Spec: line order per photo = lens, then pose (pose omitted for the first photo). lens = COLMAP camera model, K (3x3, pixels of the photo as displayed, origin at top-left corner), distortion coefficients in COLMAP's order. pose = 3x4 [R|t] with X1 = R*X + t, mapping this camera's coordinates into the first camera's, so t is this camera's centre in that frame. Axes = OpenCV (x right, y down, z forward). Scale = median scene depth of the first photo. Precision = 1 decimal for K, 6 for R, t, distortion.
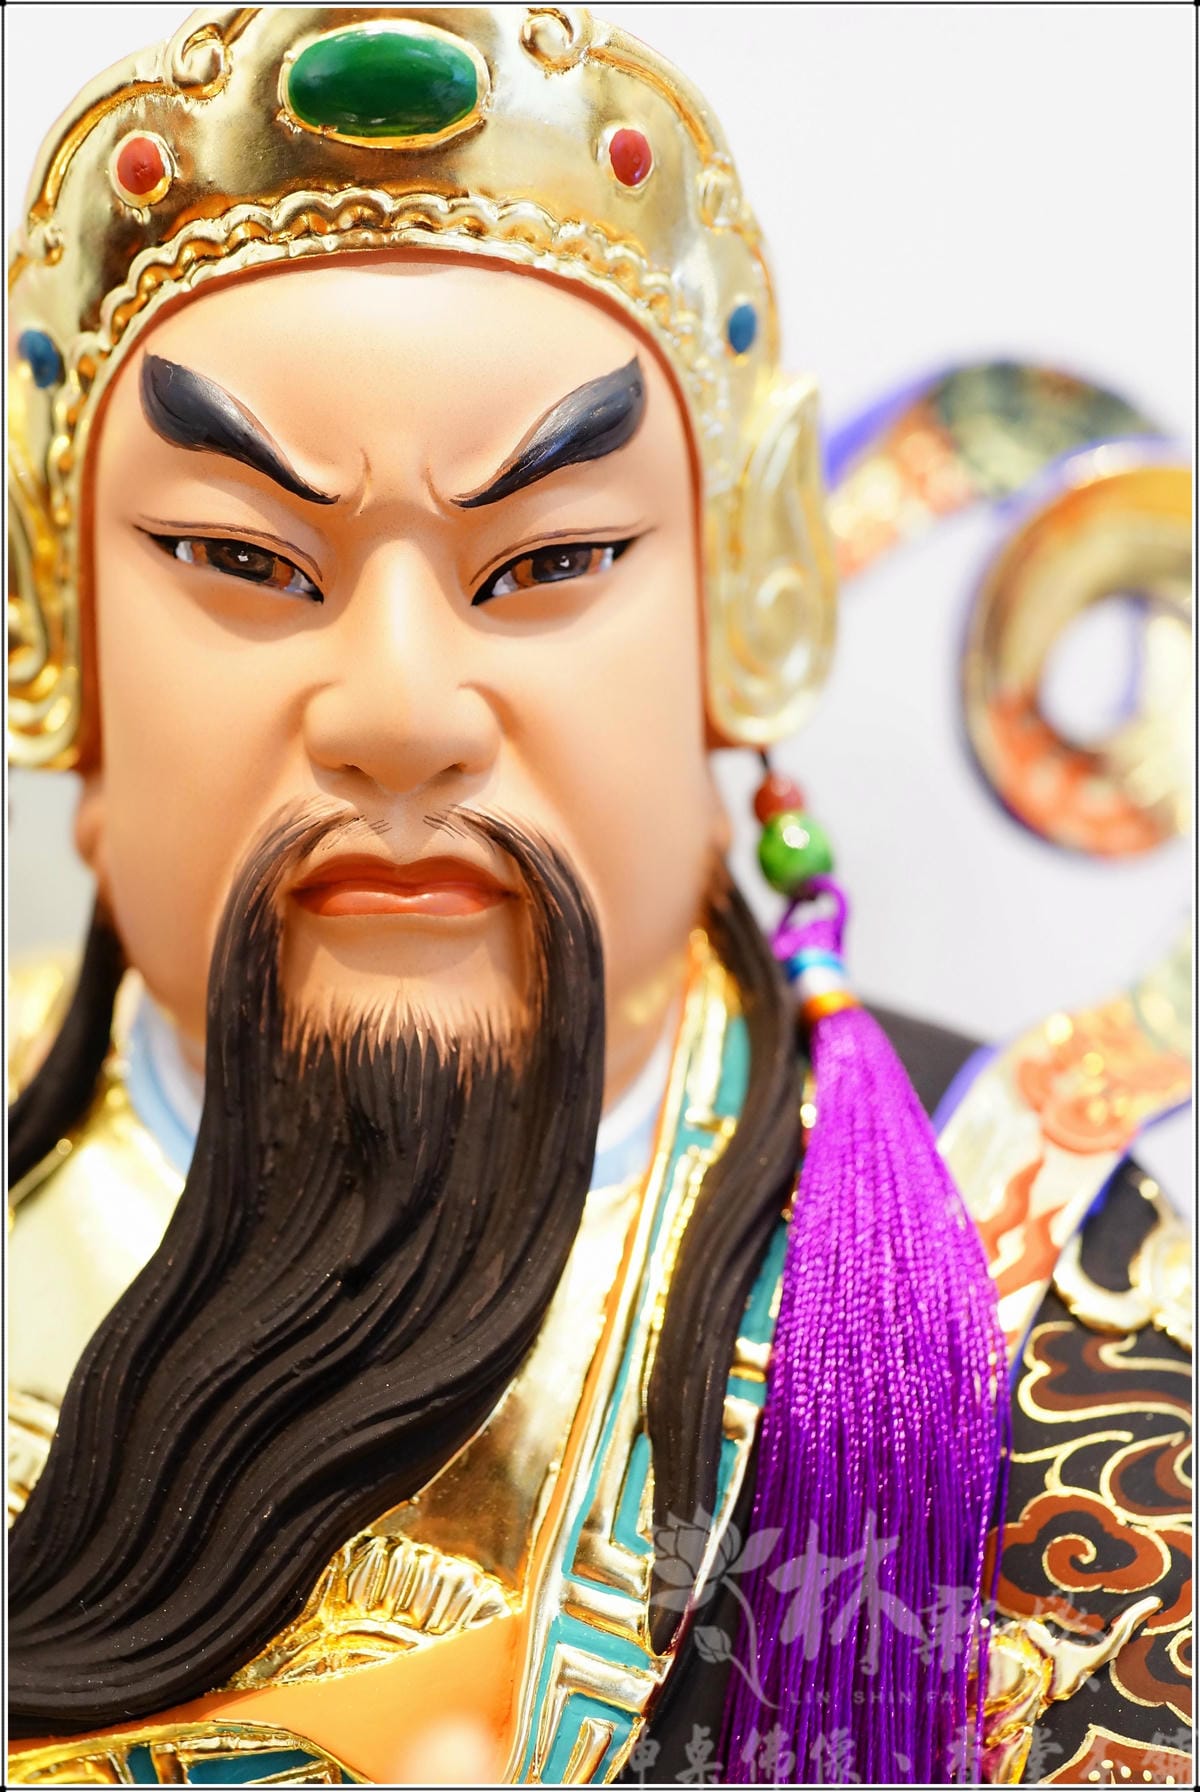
lens RADIAL K [[2301.4, 0, 541.2], [0, 2301.4, 981.2], [0, 0, 1]] dist [-0.093999, -0.010717]
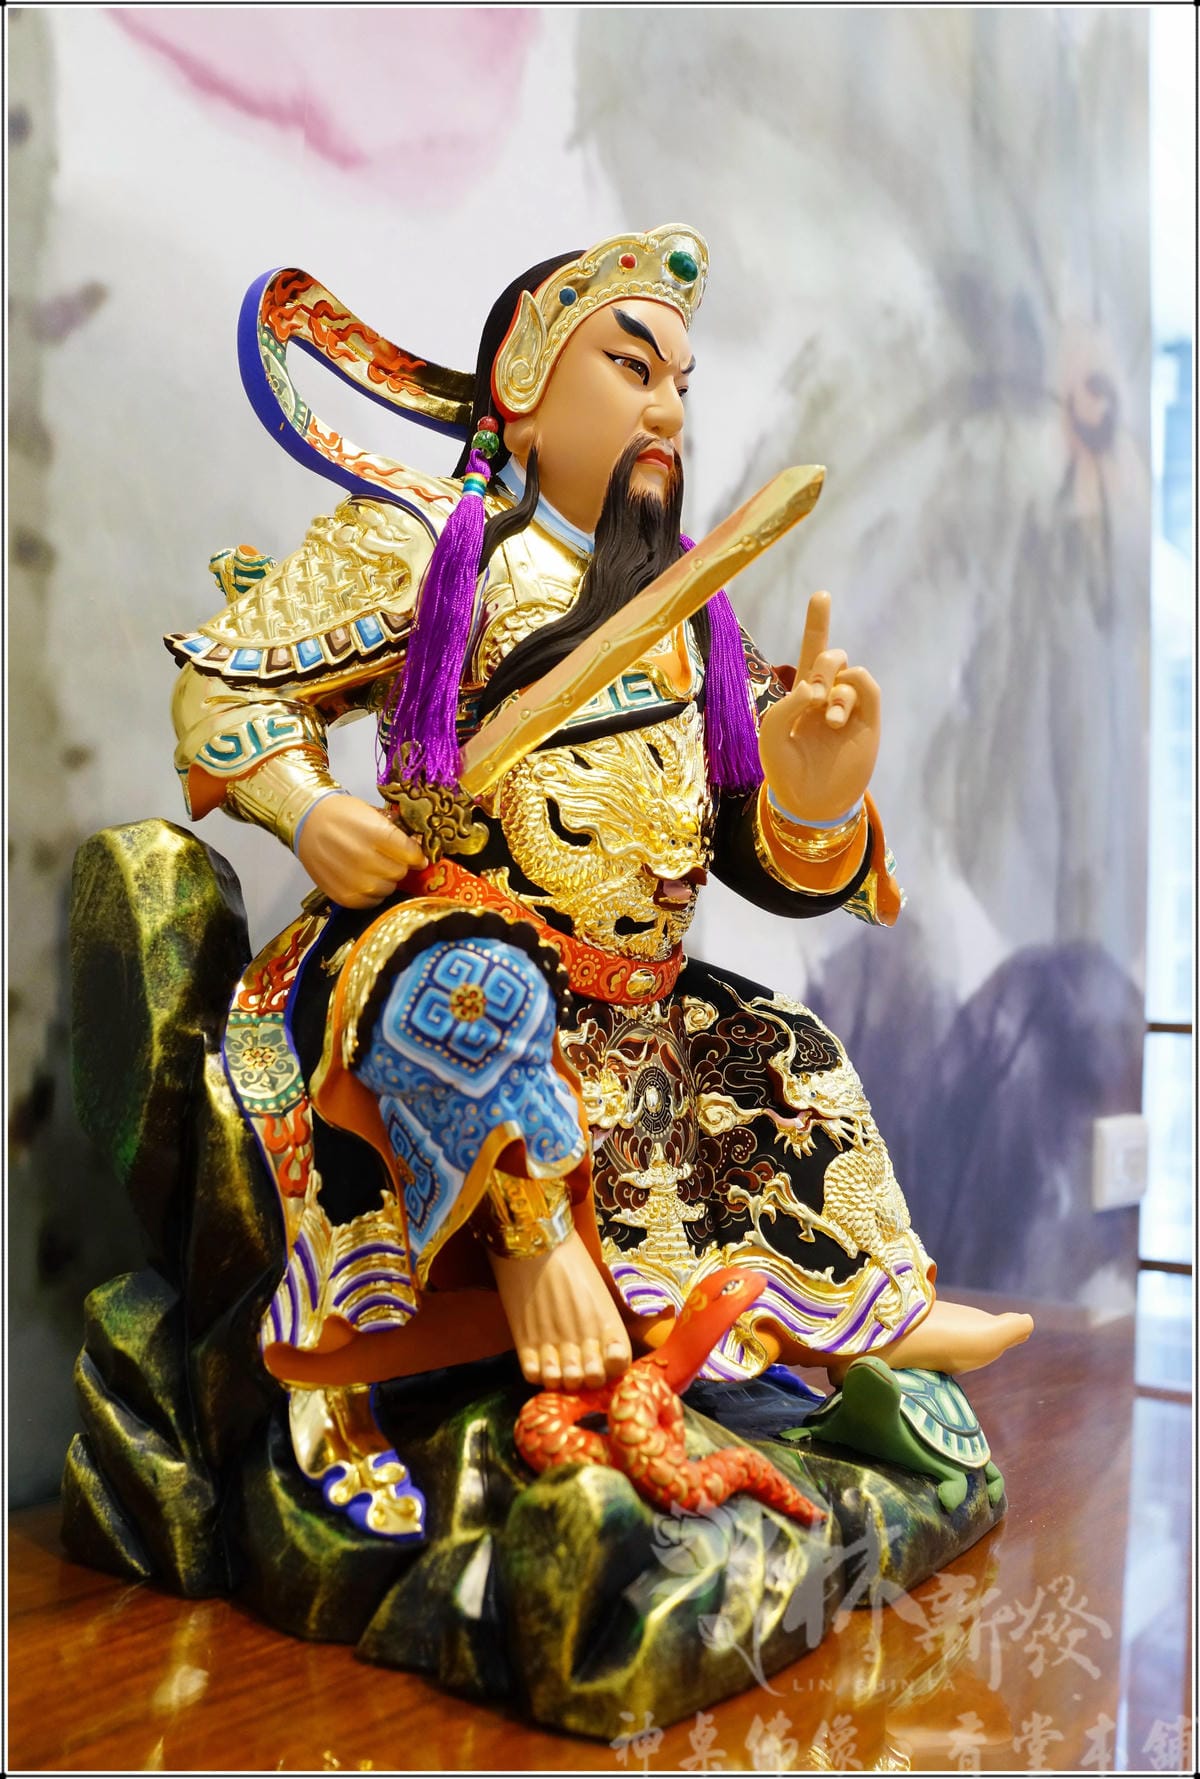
lens RADIAL K [[1723.1, 0, 596.3], [0, 1723.1, 891.5], [0, 0, 1]] dist [-0.077646, -0.012059]
pose [[0.643724, 0.082864, 0.760758, -2.249684], [-0.011592, 0.995062, -0.098577, 0.958609], [-0.765170, 0.054637, 0.641506, -0.731784]]
